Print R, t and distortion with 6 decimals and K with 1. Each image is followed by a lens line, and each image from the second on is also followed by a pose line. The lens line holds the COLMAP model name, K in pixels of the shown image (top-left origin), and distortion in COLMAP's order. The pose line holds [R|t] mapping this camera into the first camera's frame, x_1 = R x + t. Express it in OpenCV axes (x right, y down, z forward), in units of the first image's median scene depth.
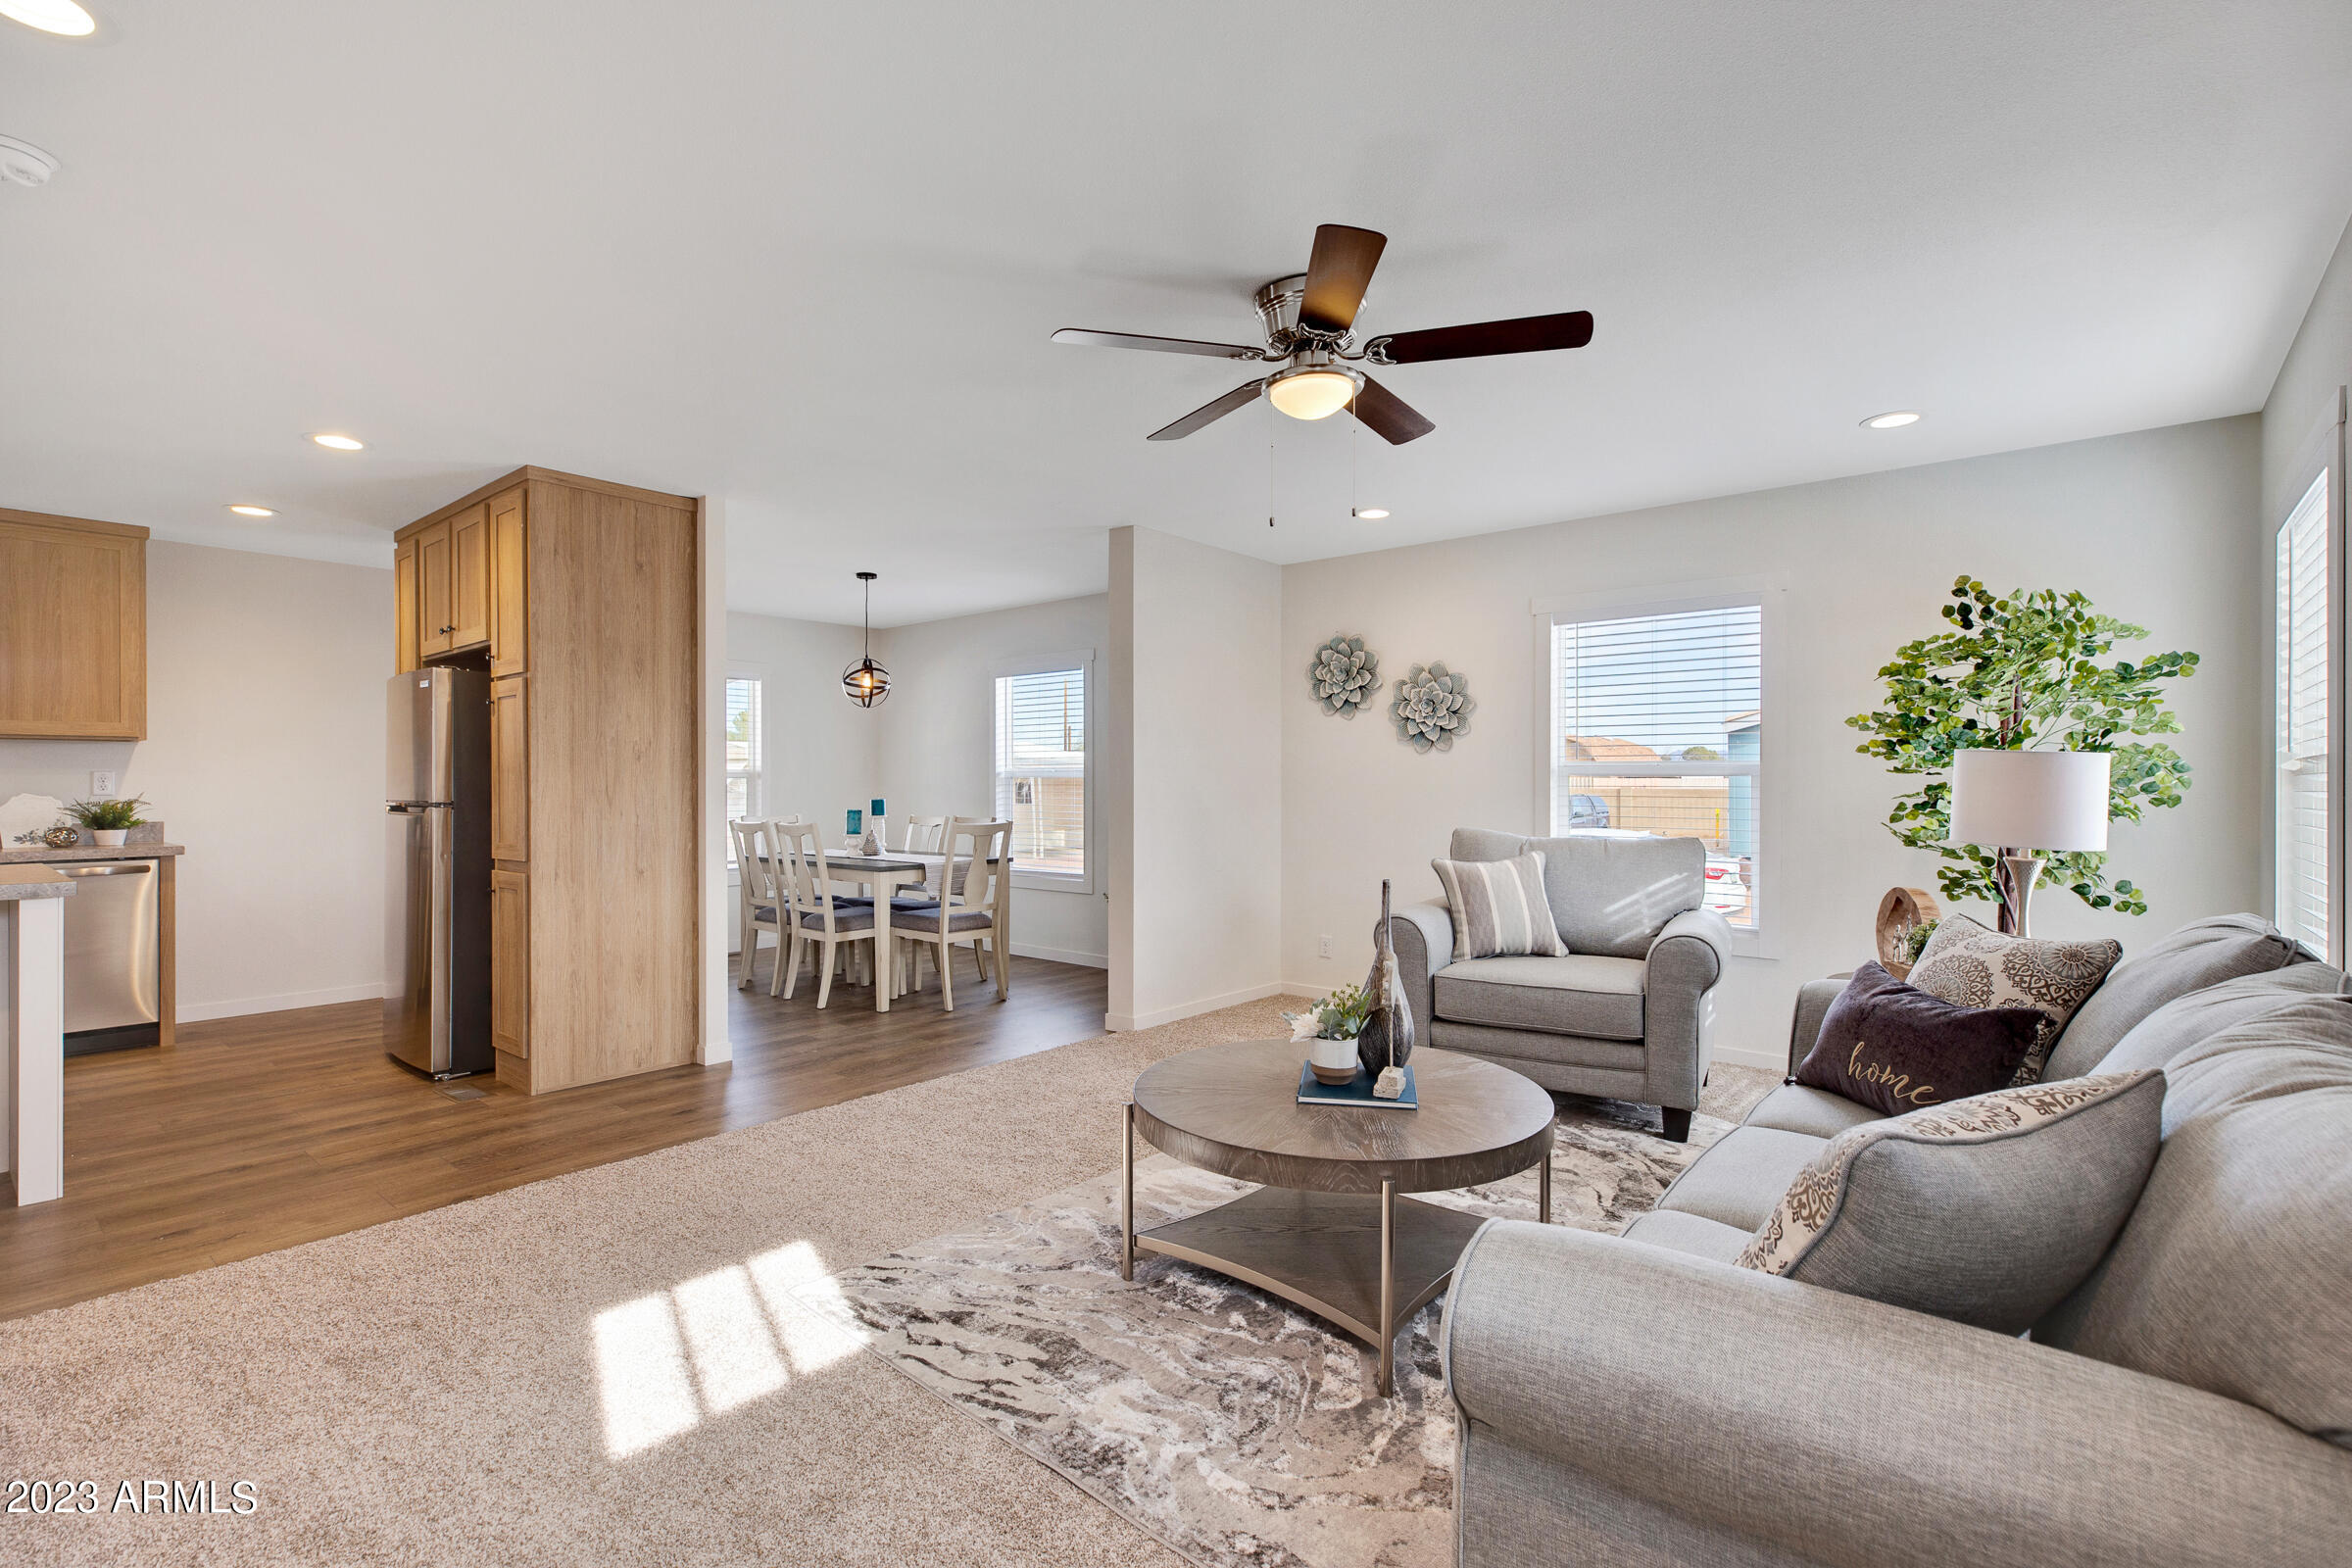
lens RADIAL K [[1086.2, 0, 1169.9], [0, 1086.2, 777.5], [0, 0, 1]] dist [0.000060, -0.000103]
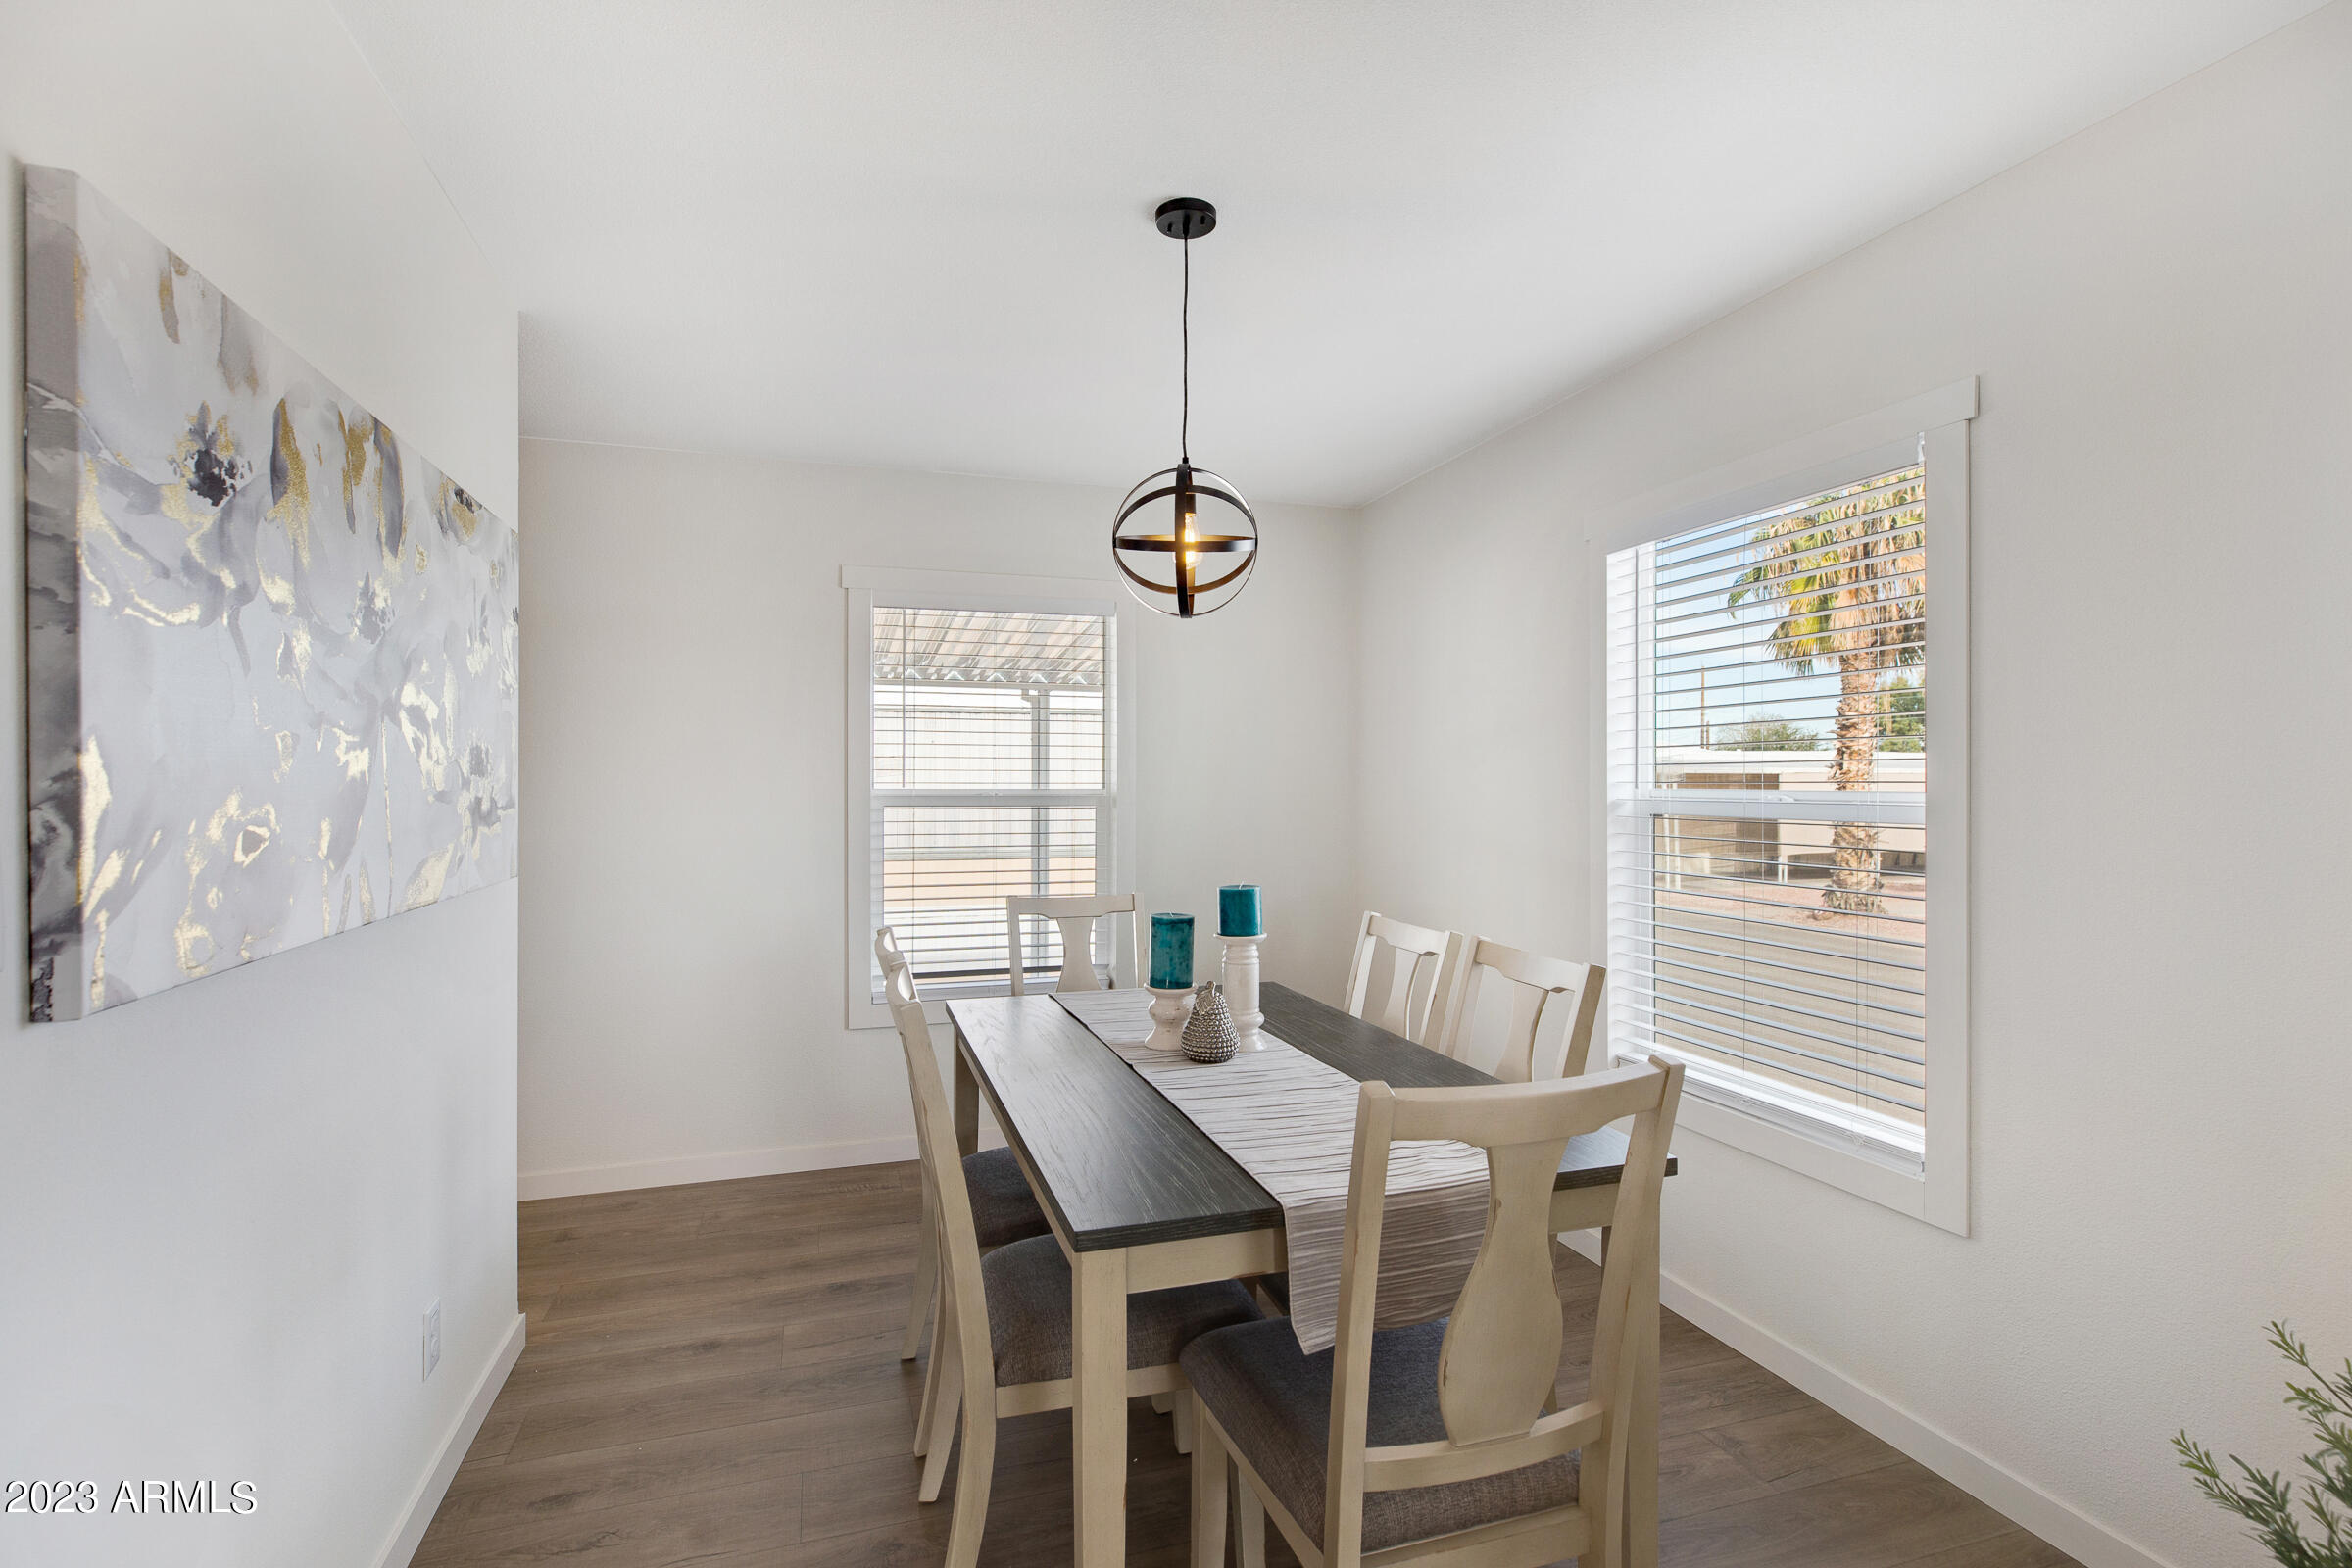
lens RADIAL K [[1086.2, 0, 1169.9], [0, 1086.2, 777.5], [0, 0, 1]] dist [0.000060, -0.000103]
pose [[0.853961, 0.005494, -0.520308, -0.108224], [-0.004750, 0.999985, 0.002764, -0.016315], [0.520315, 0.000111, 0.853974, 0.695860]]
